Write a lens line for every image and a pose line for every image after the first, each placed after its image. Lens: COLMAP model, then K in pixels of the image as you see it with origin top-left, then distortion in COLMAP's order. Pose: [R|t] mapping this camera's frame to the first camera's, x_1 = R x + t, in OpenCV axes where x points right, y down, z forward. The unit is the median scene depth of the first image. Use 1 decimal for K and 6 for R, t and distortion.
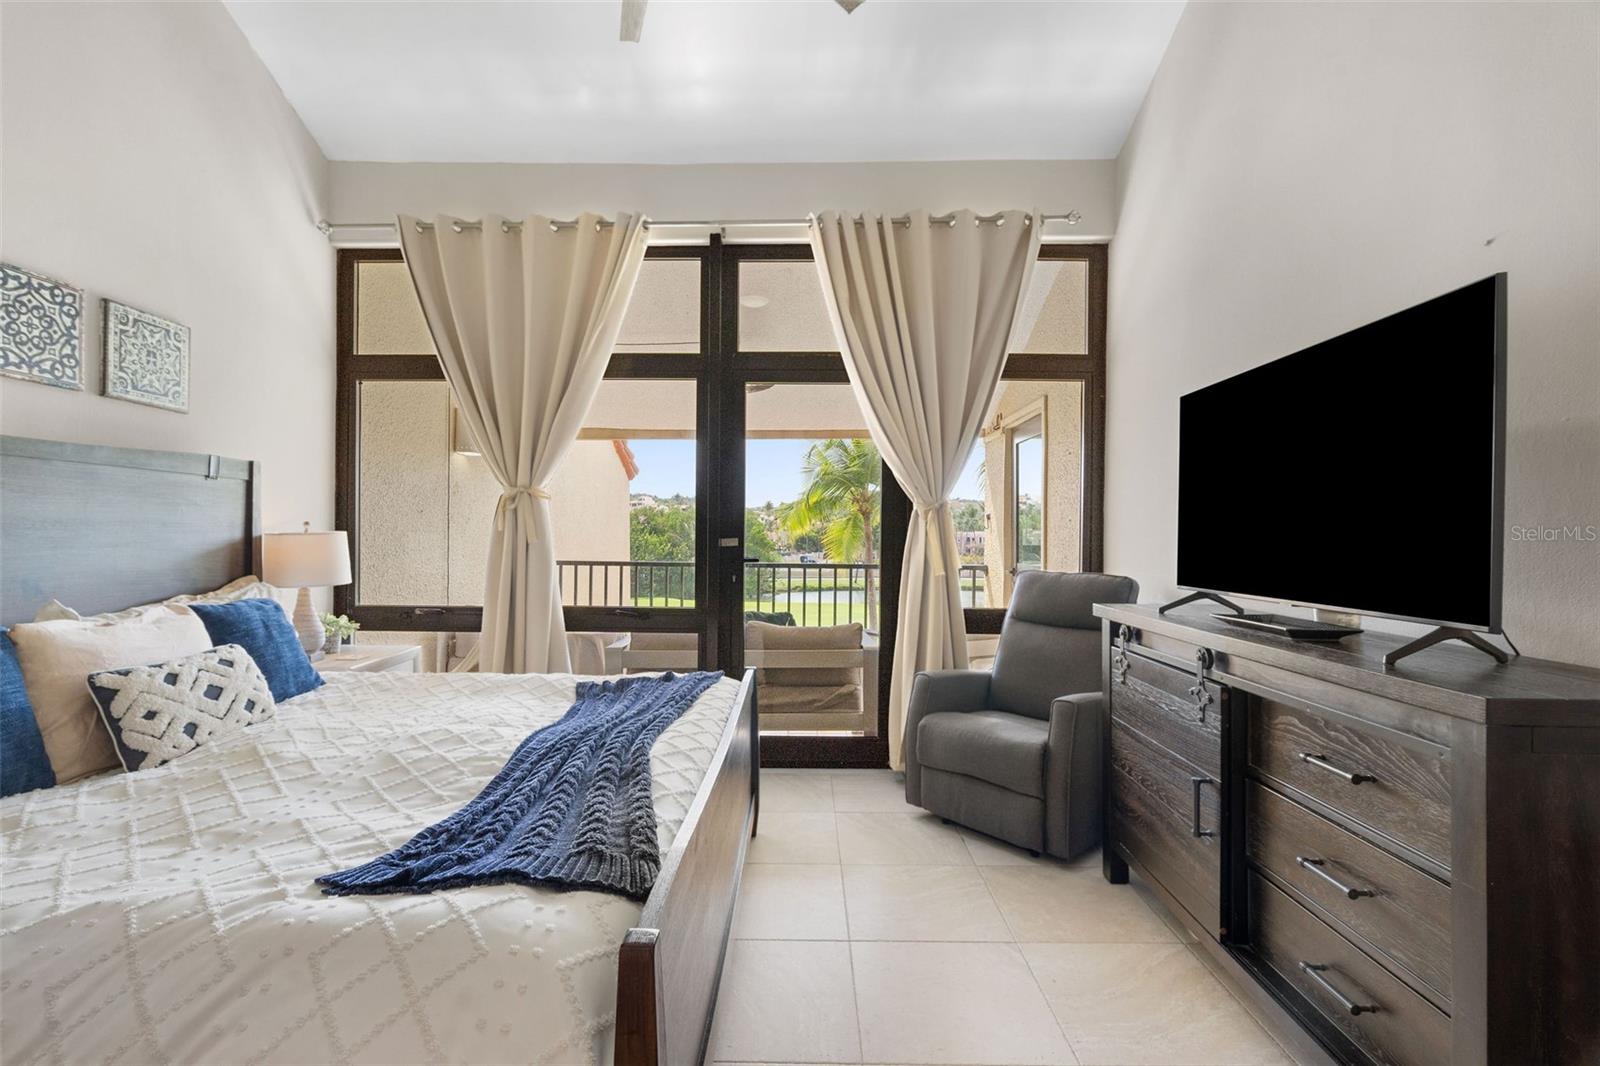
lens RADIAL K [[723.1, 0, 800.0], [0, 723.1, 533.0], [0, 0, 1]] dist [0.001836, 0.000175]
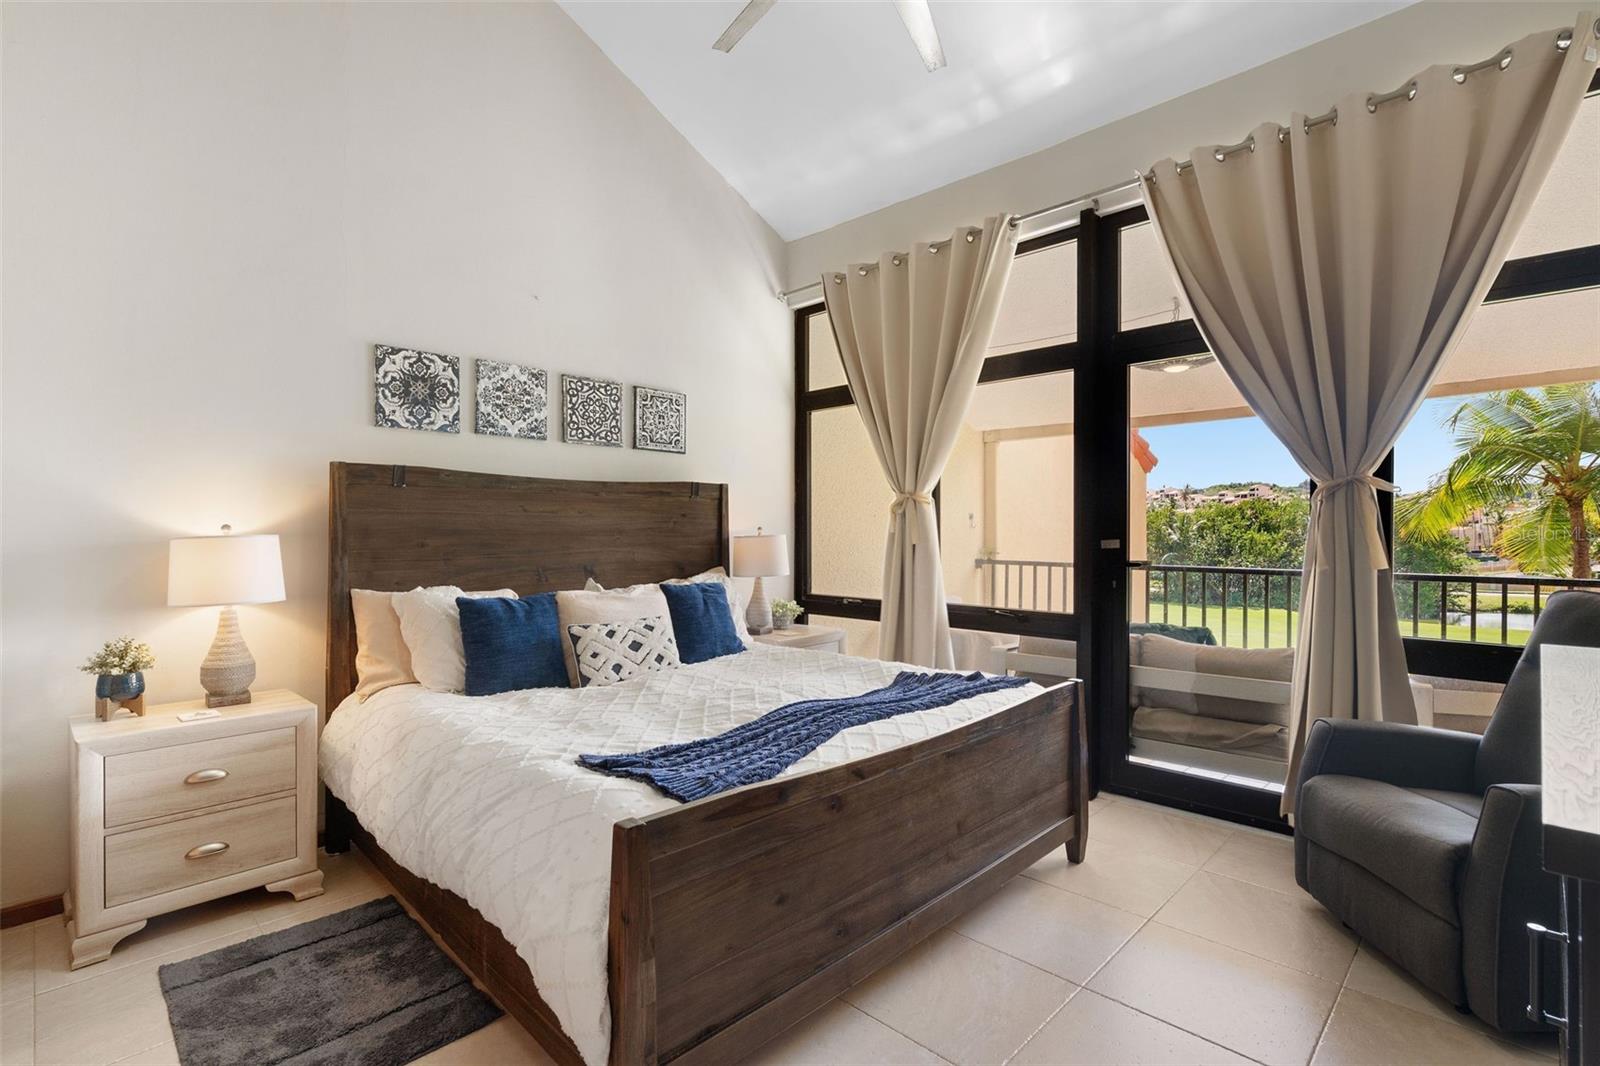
lens RADIAL K [[761.5, 0, 790.5], [0, 761.5, 535.4], [0, 0, 1]] dist [0.000157, -0.000148]
pose [[0.720136, -0.003016, -0.693826, 0.292252], [0.007479, 0.999966, 0.003416, -0.004530], [0.693793, -0.007650, 0.720134, 0.037488]]
